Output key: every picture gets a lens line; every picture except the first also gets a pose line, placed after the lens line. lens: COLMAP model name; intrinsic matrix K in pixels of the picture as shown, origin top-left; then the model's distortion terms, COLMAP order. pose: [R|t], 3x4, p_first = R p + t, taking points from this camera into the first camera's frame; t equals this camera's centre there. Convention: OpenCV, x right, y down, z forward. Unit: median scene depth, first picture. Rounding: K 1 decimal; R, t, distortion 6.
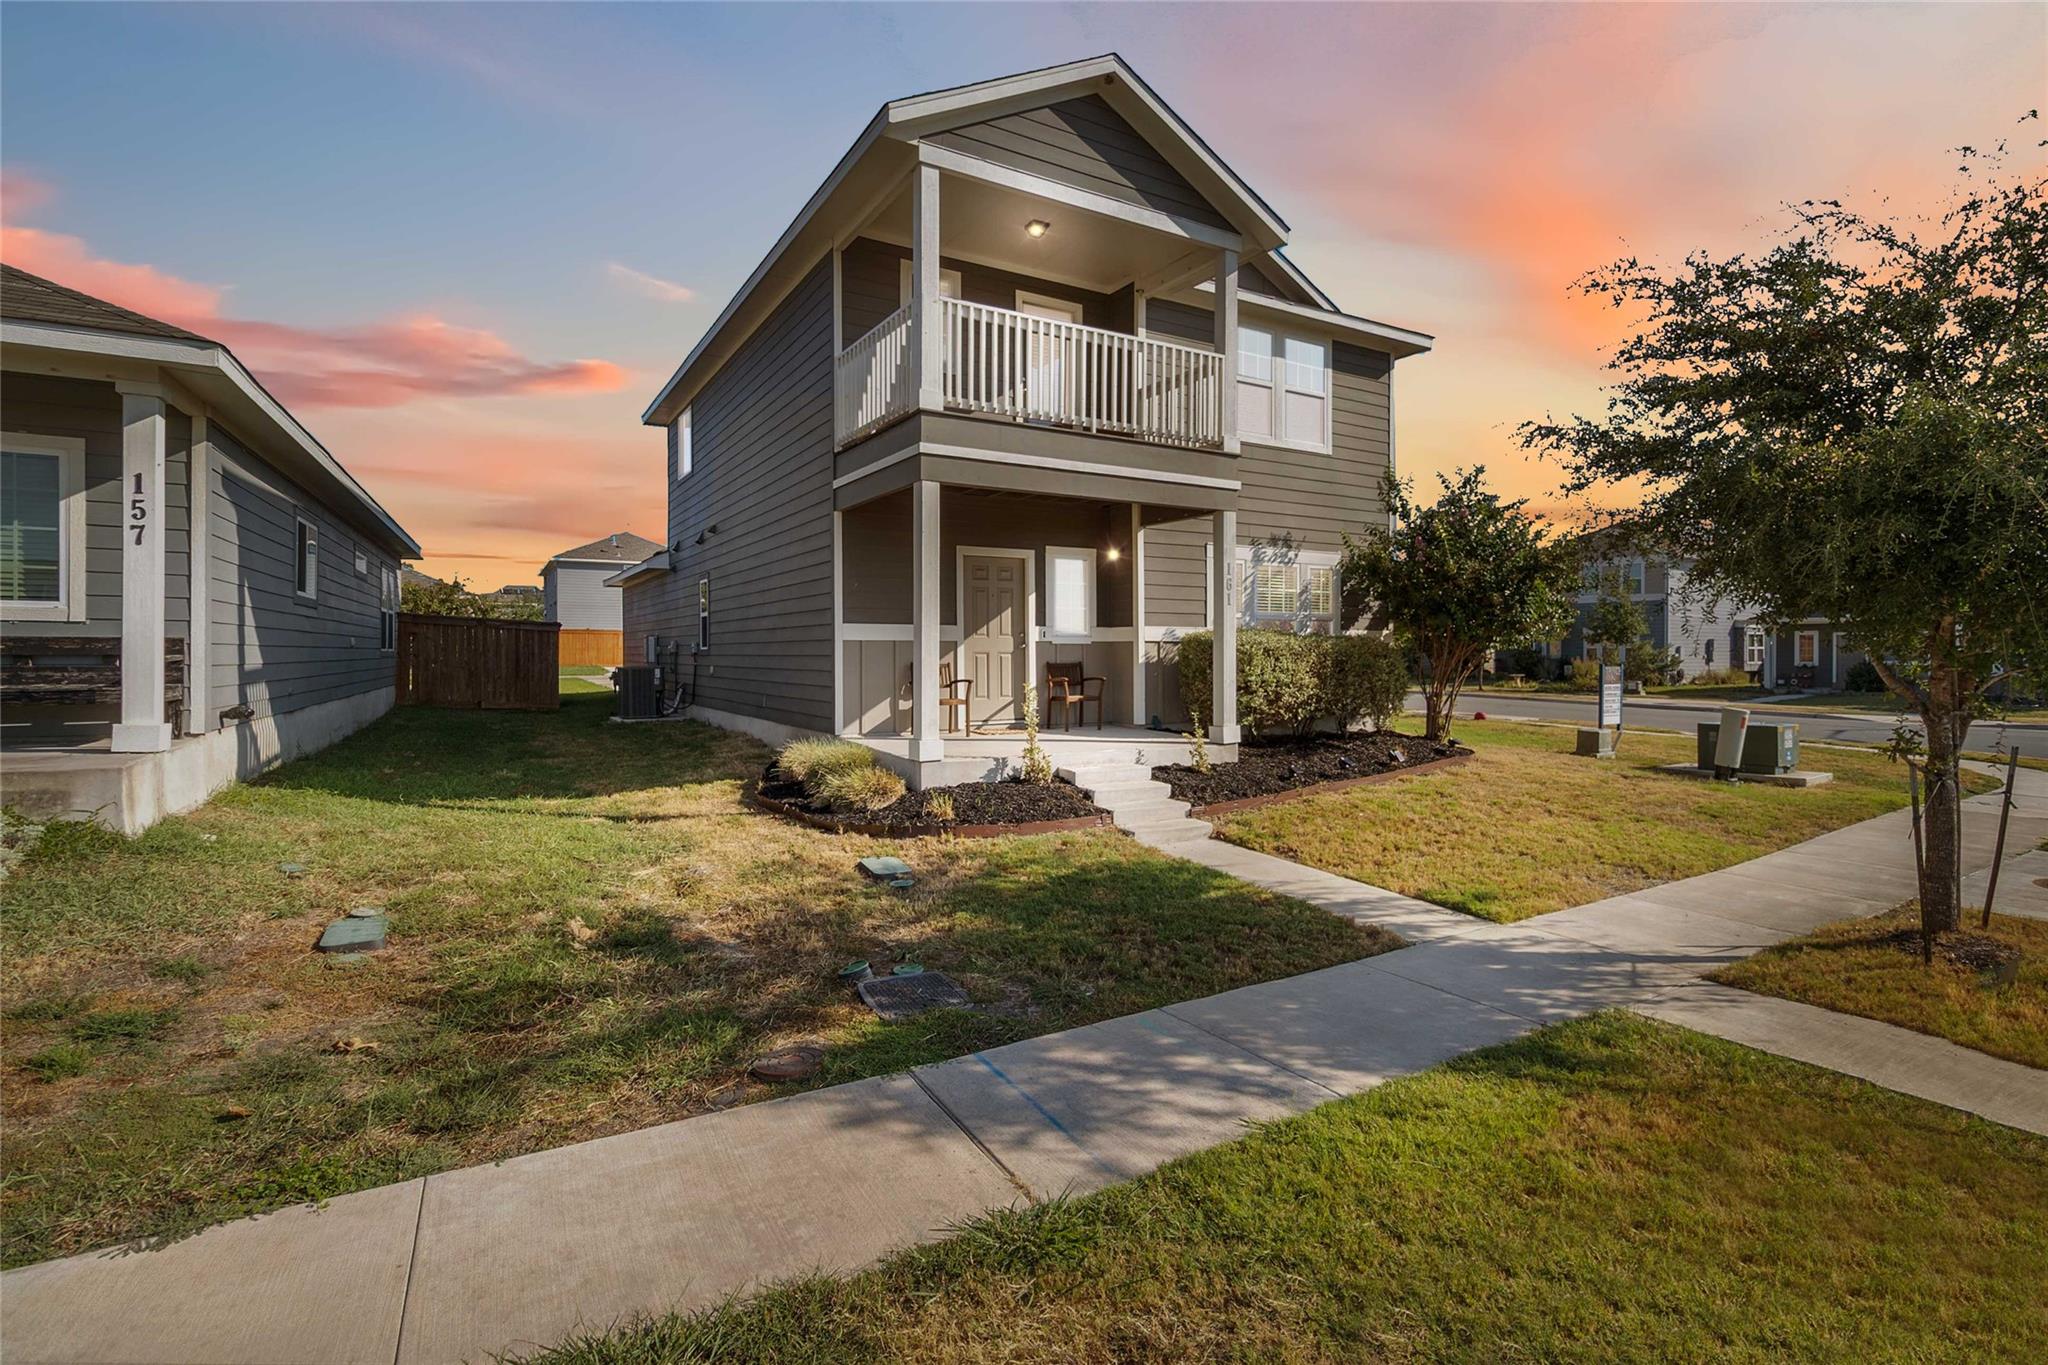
lens RADIAL K [[984.3, 0, 1030.7], [0, 984.3, 643.7], [0, 0, 1]] dist [0.003364, 0.001197]
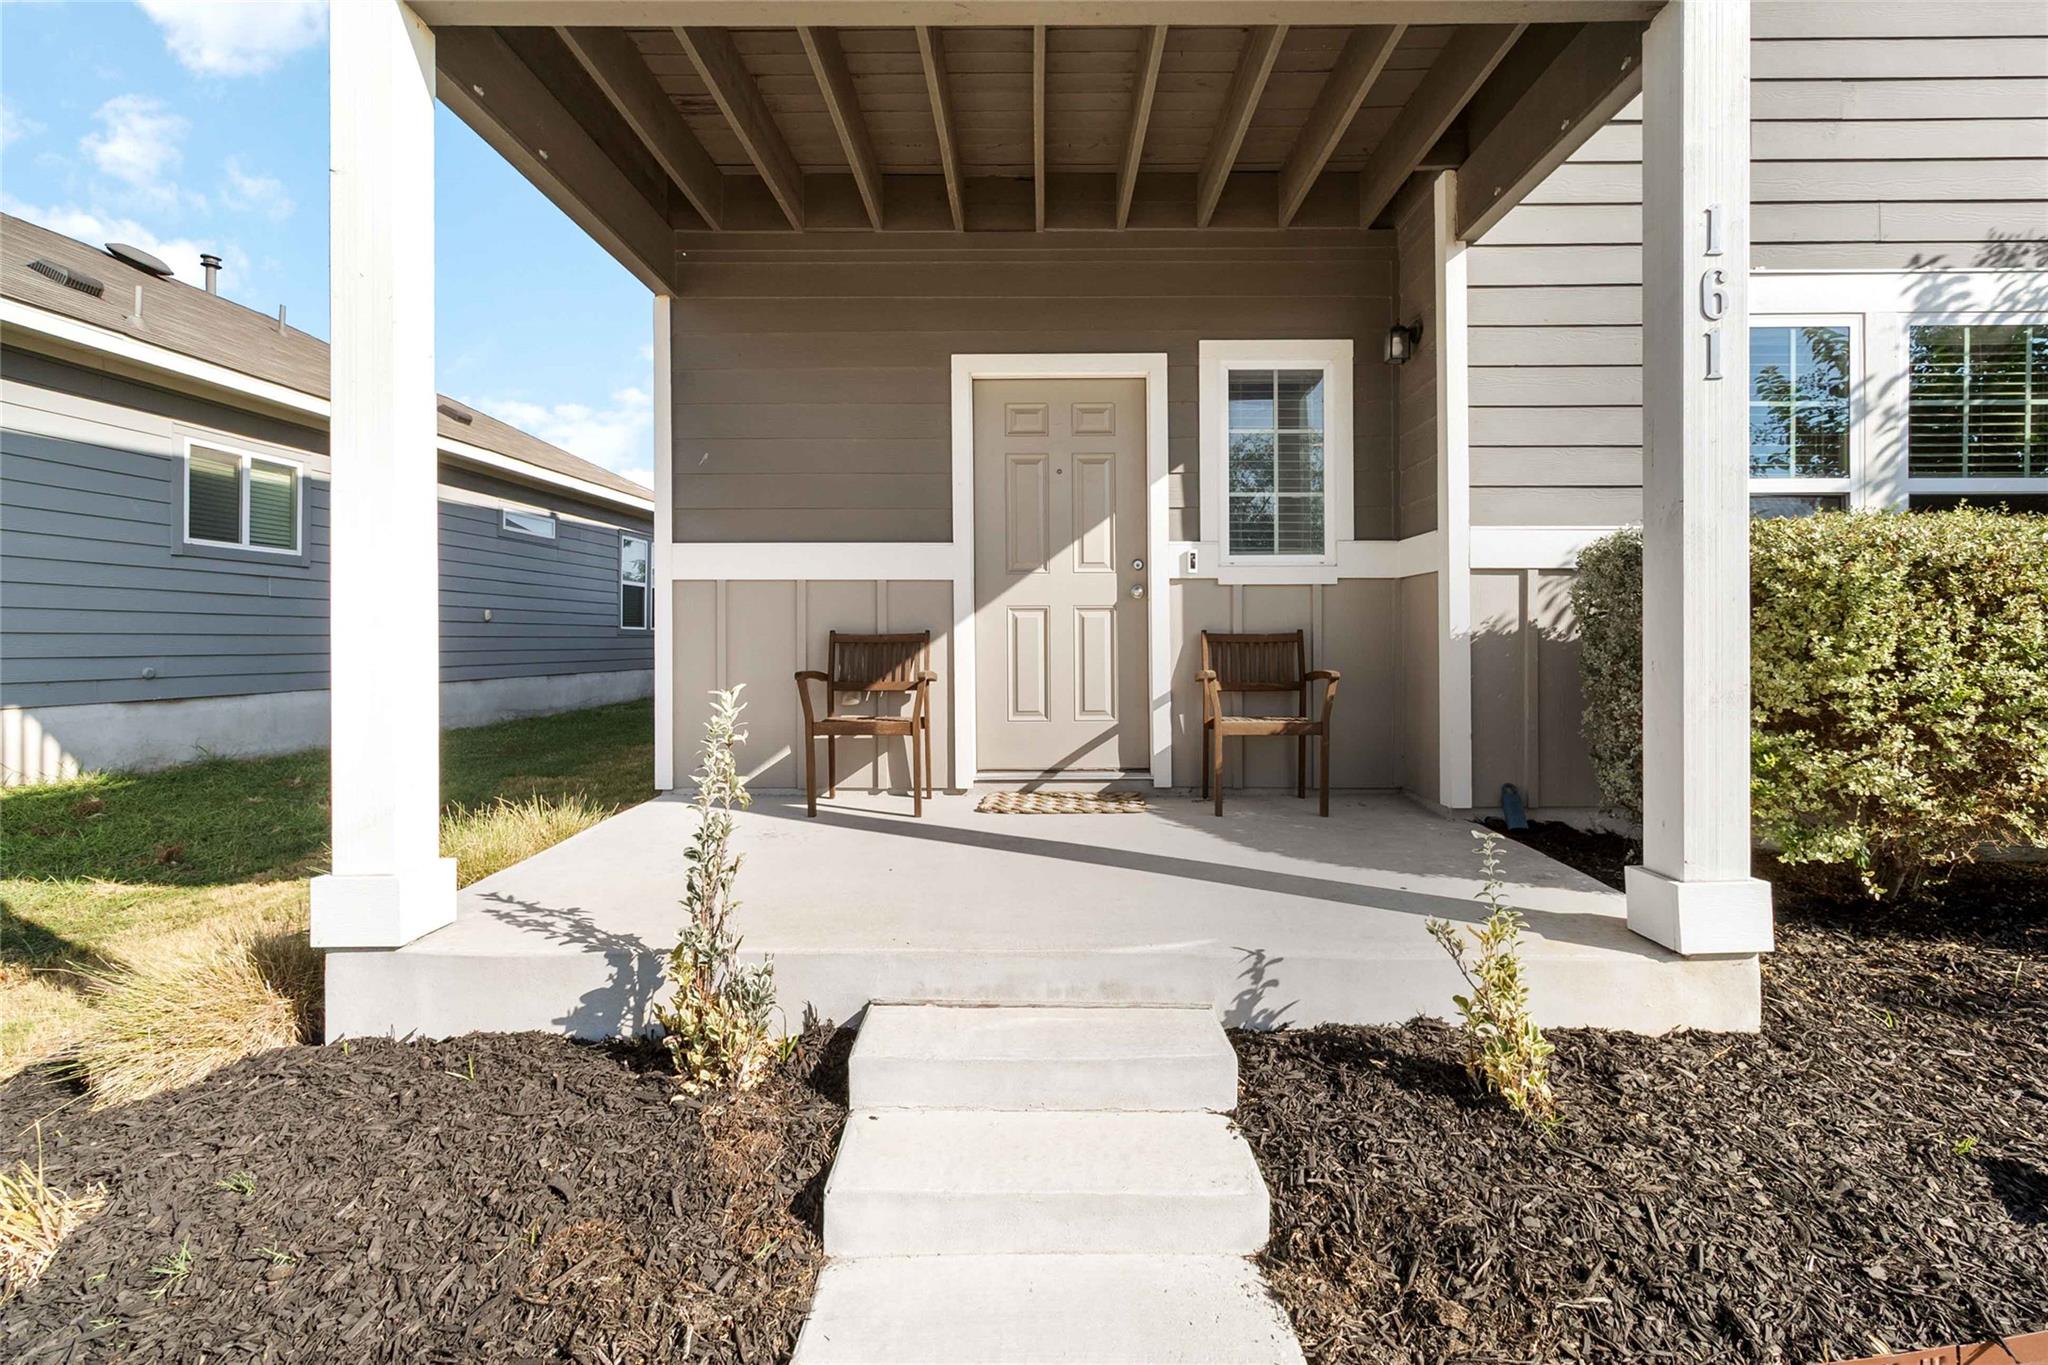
lens RADIAL K [[984.3, 0, 1030.7], [0, 984.3, 643.7], [0, 0, 1]] dist [0.003364, 0.001197]
pose [[0.858163, 0.000997, -0.513376, 0.168628], [0.001886, 0.999985, 0.005095, 0.022348], [0.513373, -0.005341, 0.858149, 0.653979]]
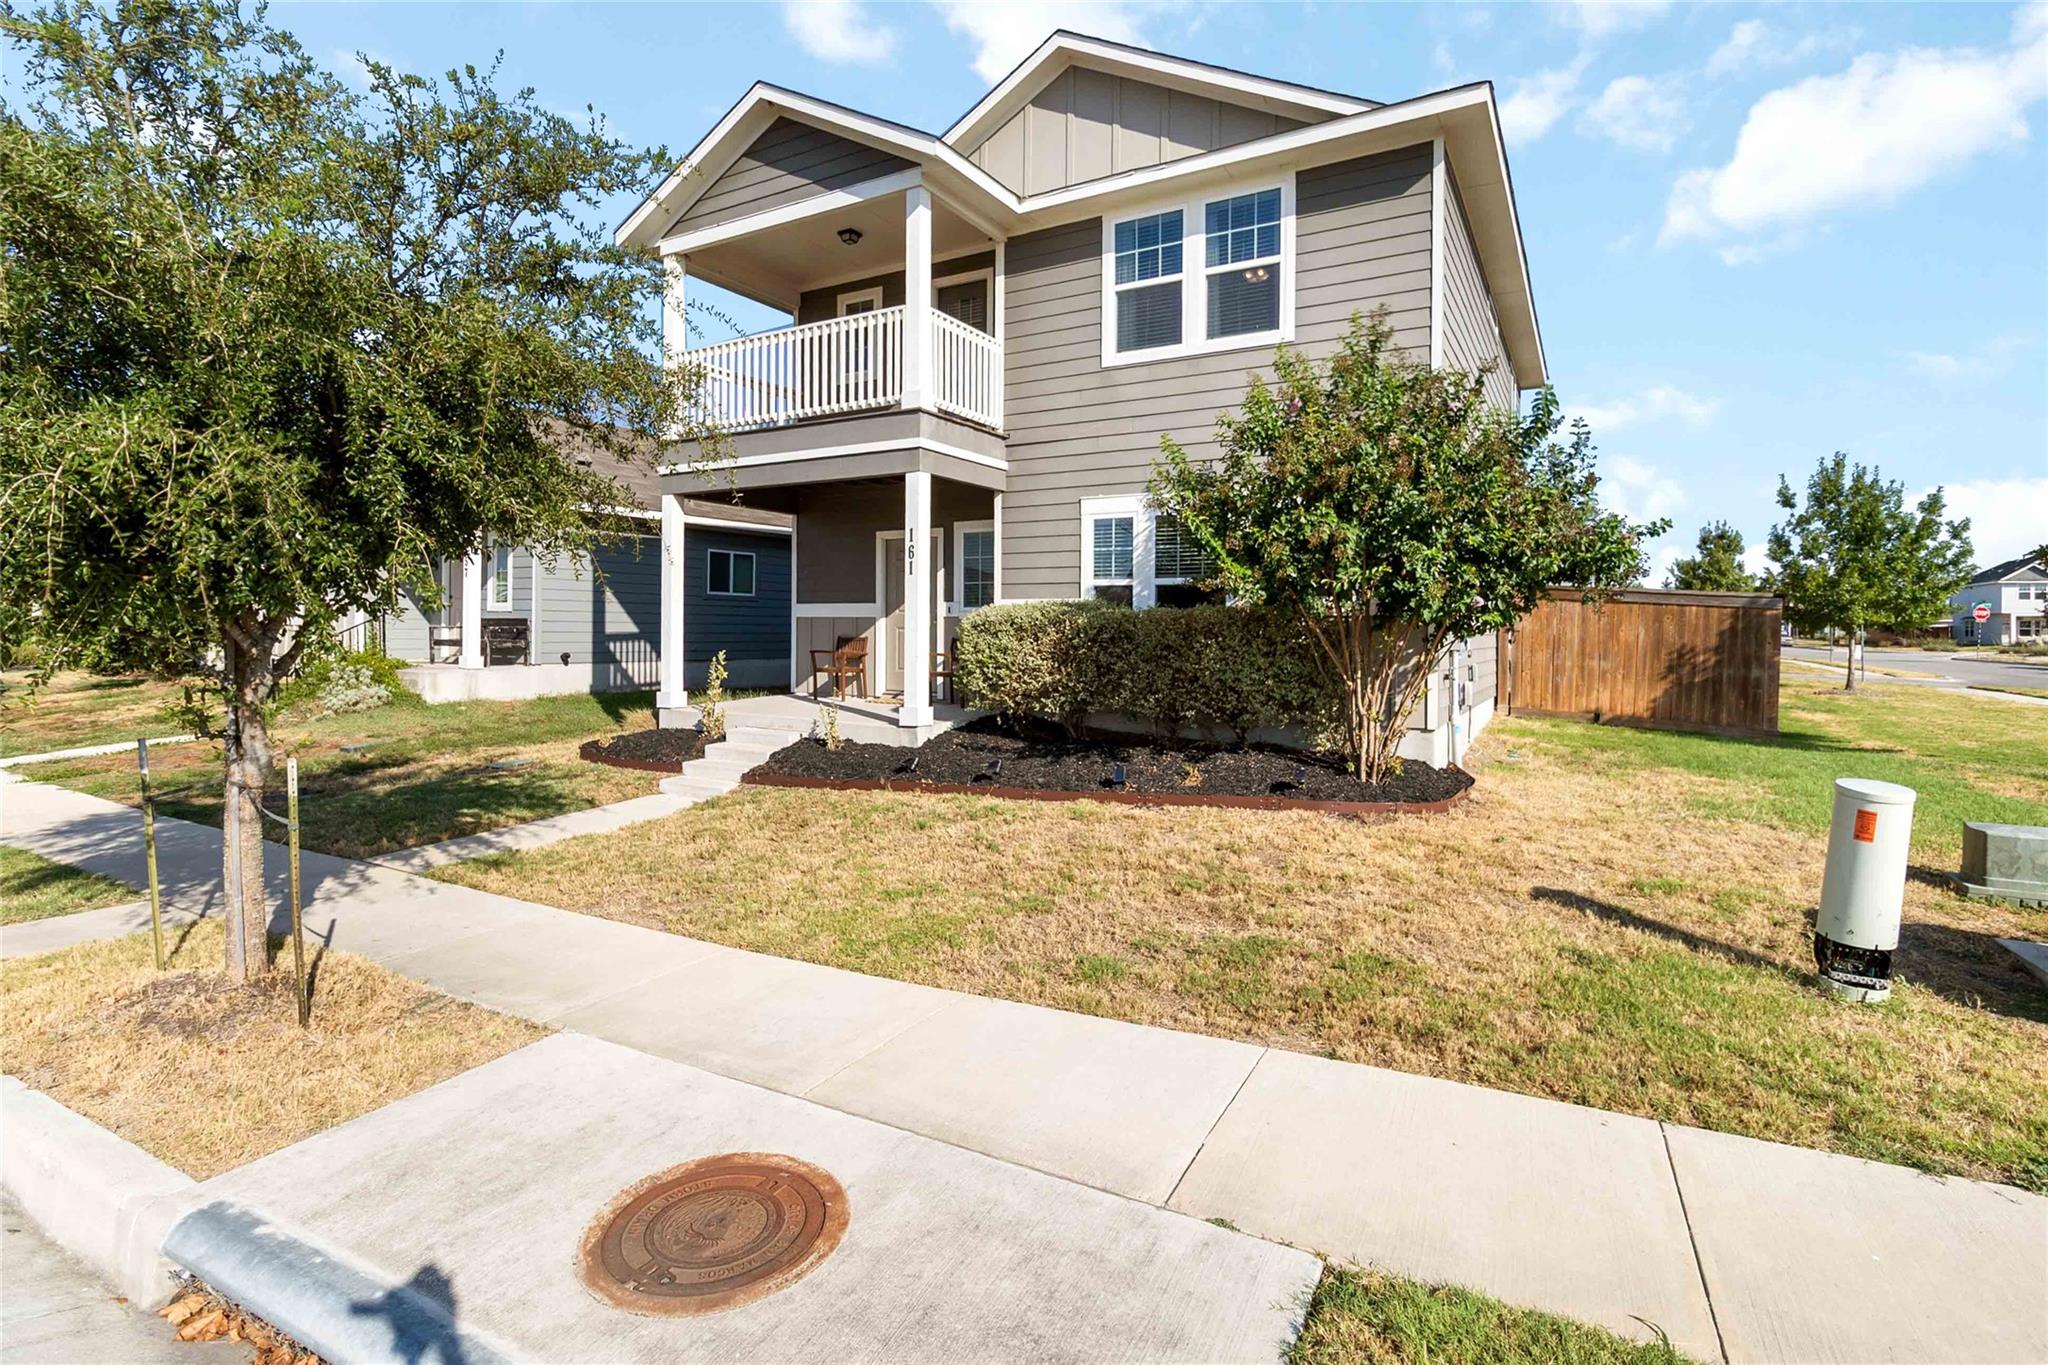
lens RADIAL K [[984.3, 0, 1030.7], [0, 984.3, 643.7], [0, 0, 1]] dist [0.003364, 0.001197]
pose [[0.501050, 0.014802, -0.865292, 0.989935], [-0.002782, 0.999876, 0.015493, 0.009762], [0.865414, -0.005355, 0.501029, 0.589632]]
